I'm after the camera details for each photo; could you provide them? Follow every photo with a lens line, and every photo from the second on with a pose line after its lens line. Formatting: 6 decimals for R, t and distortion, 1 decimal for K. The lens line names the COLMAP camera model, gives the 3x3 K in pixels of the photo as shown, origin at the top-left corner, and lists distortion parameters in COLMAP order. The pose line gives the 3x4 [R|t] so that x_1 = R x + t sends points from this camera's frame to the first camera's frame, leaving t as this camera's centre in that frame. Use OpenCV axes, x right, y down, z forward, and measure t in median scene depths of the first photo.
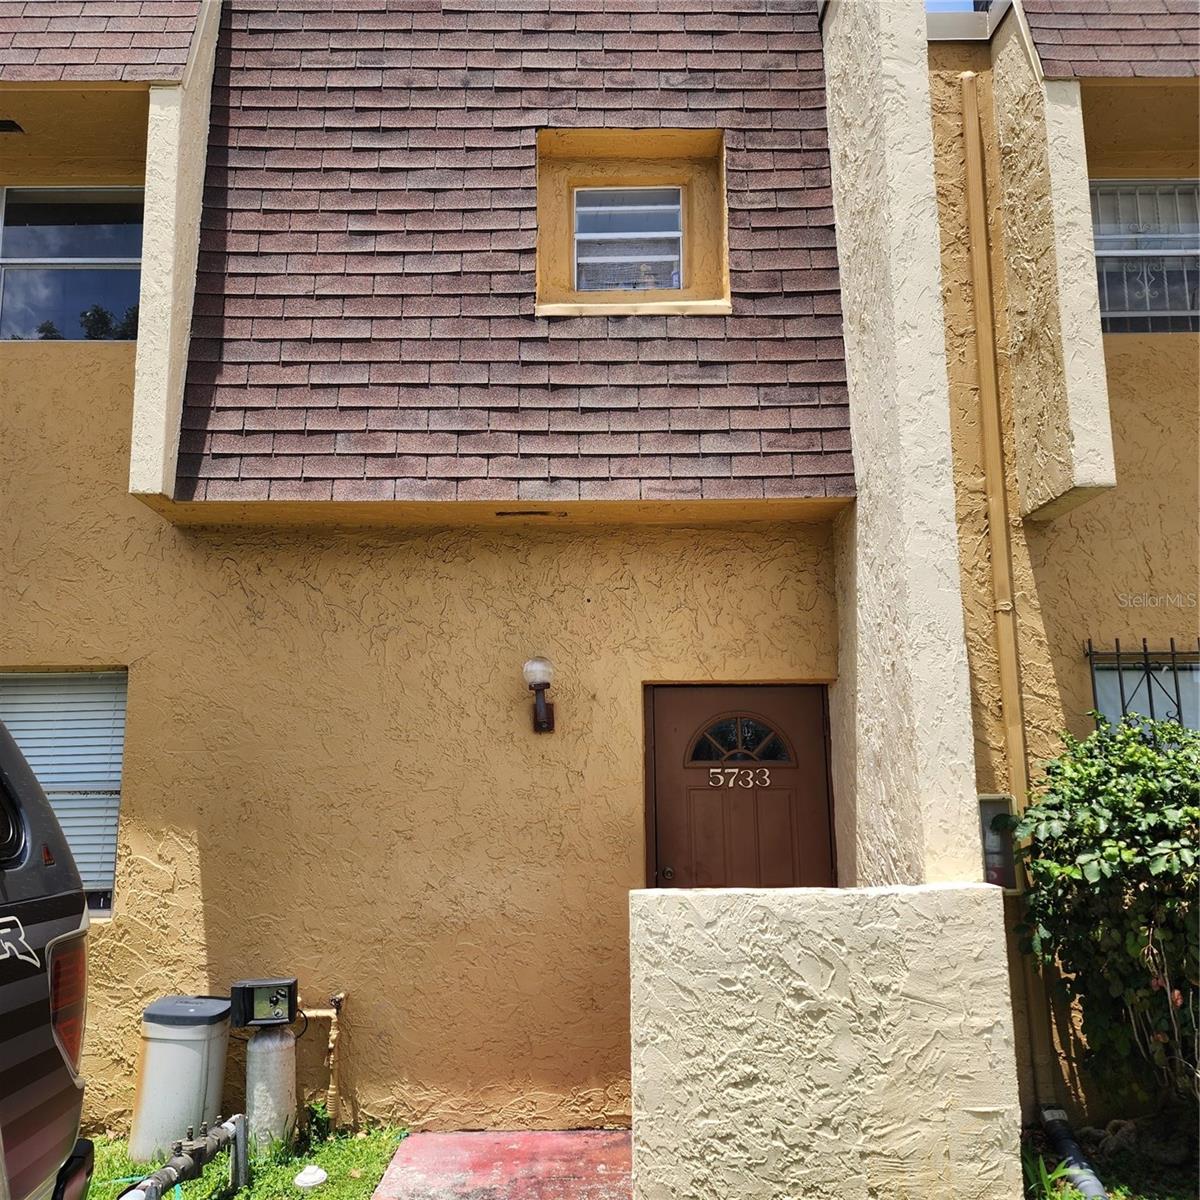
lens RADIAL K [[1091.6, 0, 619.5], [0, 1091.6, 612.3], [0, 0, 1]] dist [0.081707, -0.096408]
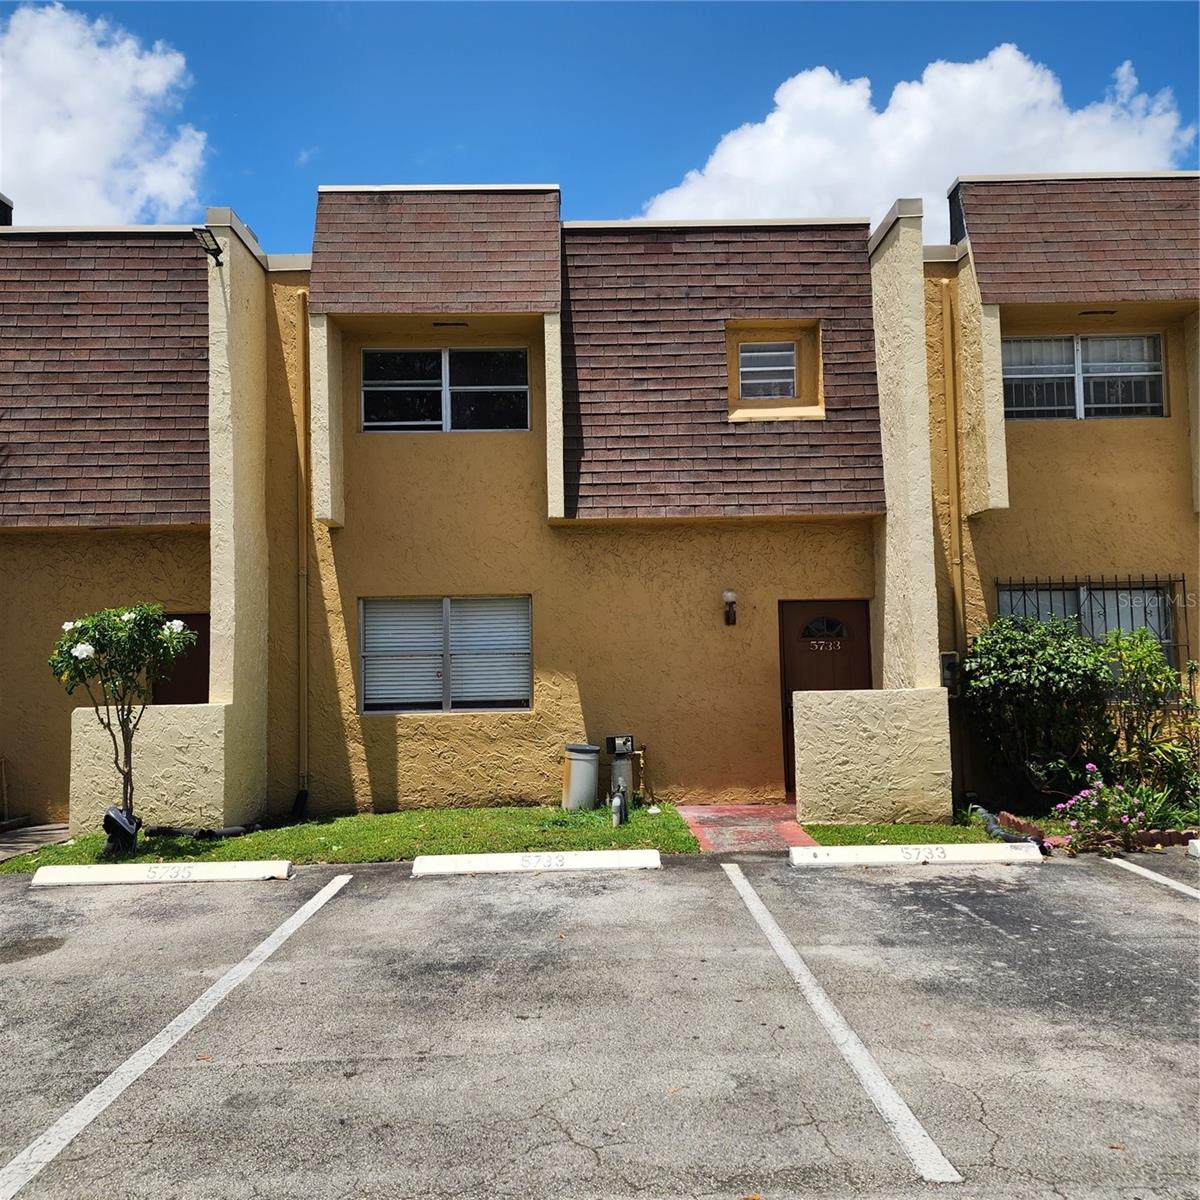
lens RADIAL K [[1091.6, 0, 595.6], [0, 1091.6, 599.2], [0, 0, 1]] dist [0.081707, -0.096408]
pose [[0.999956, -0.008704, -0.003430, -0.324675], [0.009022, 0.994164, 0.107503, -0.166335], [0.002474, -0.107529, 0.994199, -1.075386]]
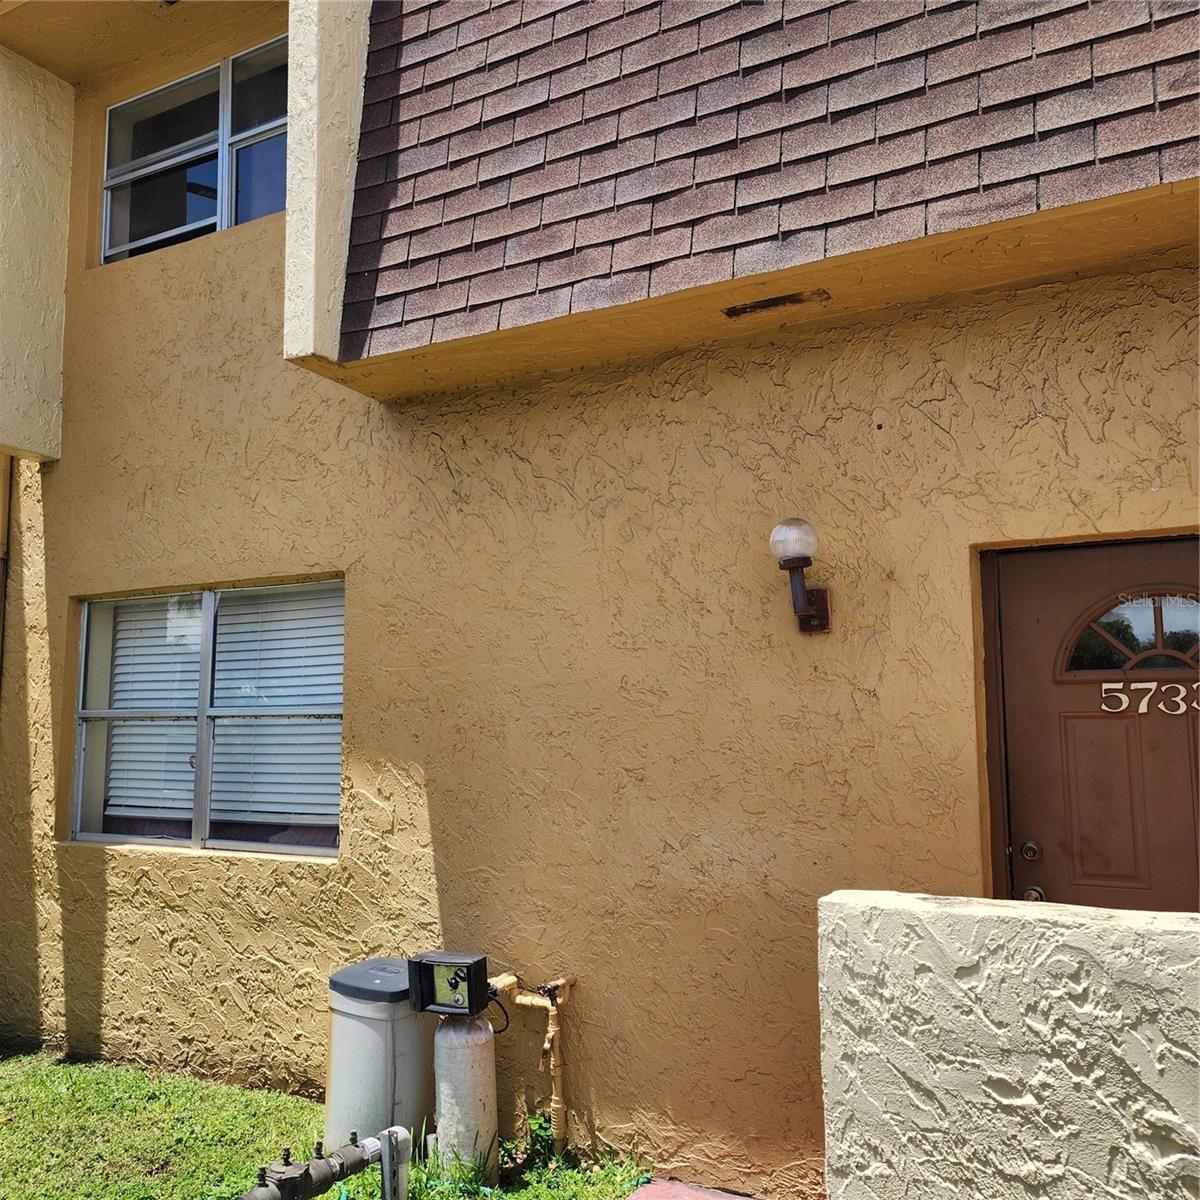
lens RADIAL K [[1091.6, 0, 578.4], [0, 1091.6, 619.0], [0, 0, 1]] dist [0.081707, -0.096408]
pose [[0.865896, -0.043248, -0.498351, 0.142743], [0.076552, 0.995977, 0.046578, 0.060895], [0.494332, -0.078481, 0.865723, 0.354152]]
